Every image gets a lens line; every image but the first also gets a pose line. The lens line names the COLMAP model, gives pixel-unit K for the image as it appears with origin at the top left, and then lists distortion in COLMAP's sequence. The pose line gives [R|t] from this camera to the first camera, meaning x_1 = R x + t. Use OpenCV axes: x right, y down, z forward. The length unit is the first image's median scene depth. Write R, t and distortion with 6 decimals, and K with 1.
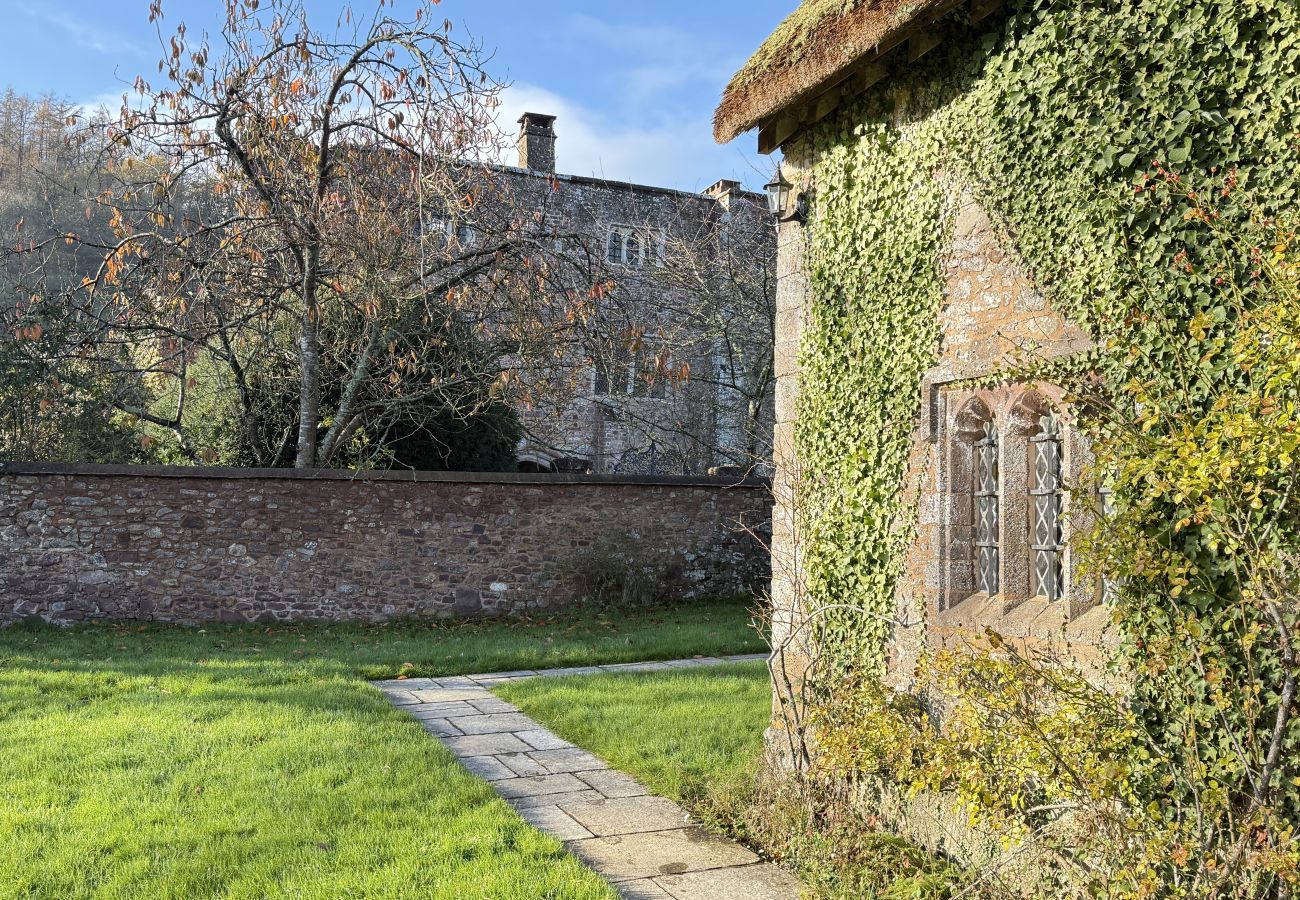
lens RADIAL K [[1174.0, 0, 650.1], [0, 1174.0, 443.4], [0, 0, 1]] dist [0.204849, -0.418393]
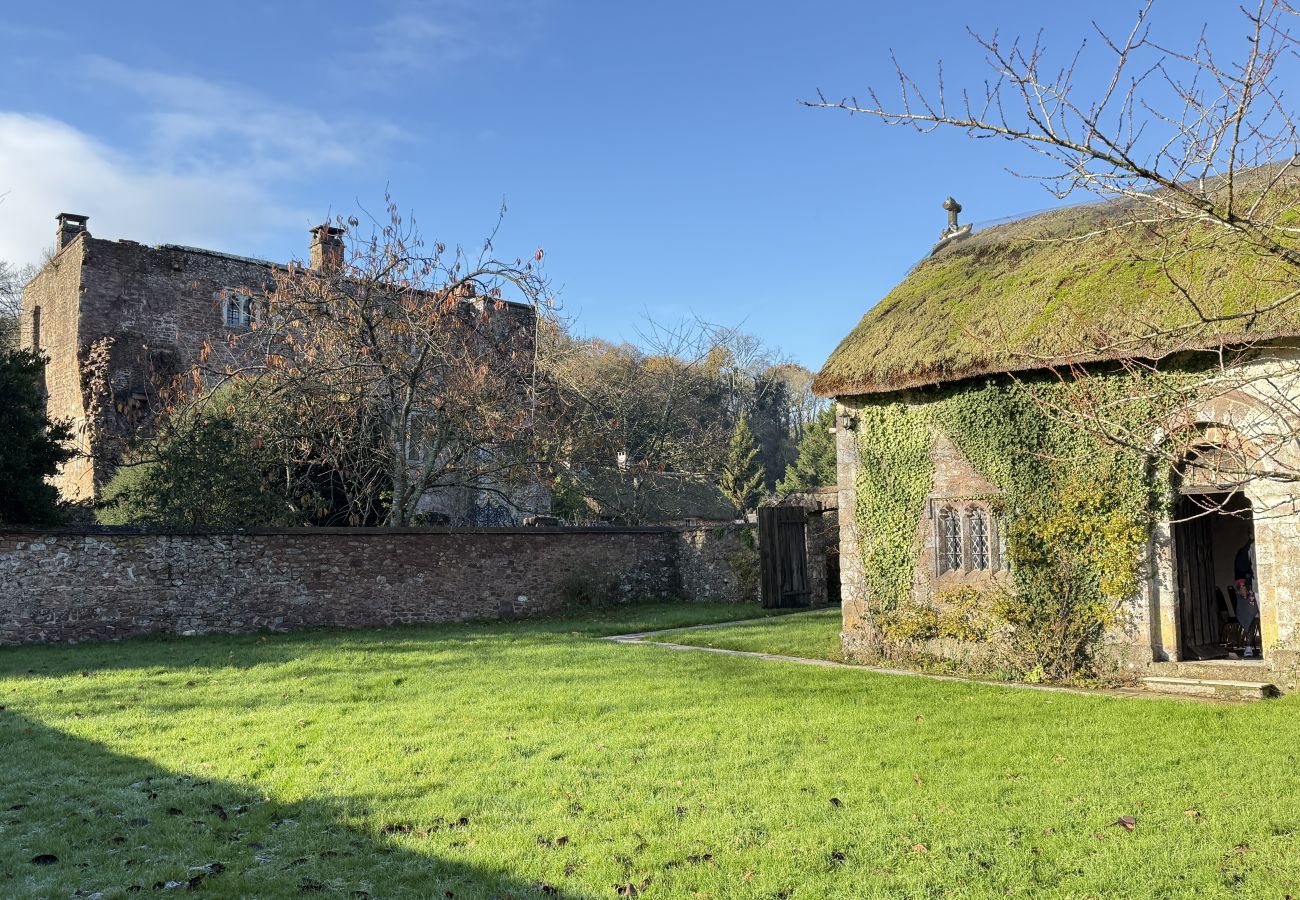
lens RADIAL K [[1103.8, 0, 650.0], [0, 1103.8, 450.0], [0, 0, 1]] dist [0.200043, -0.365672]
pose [[0.938598, 0.006159, 0.344958, -0.545465], [0.005174, 0.999477, -0.031922, -0.034675], [-0.344974, 0.031746, 0.938075, -0.535431]]
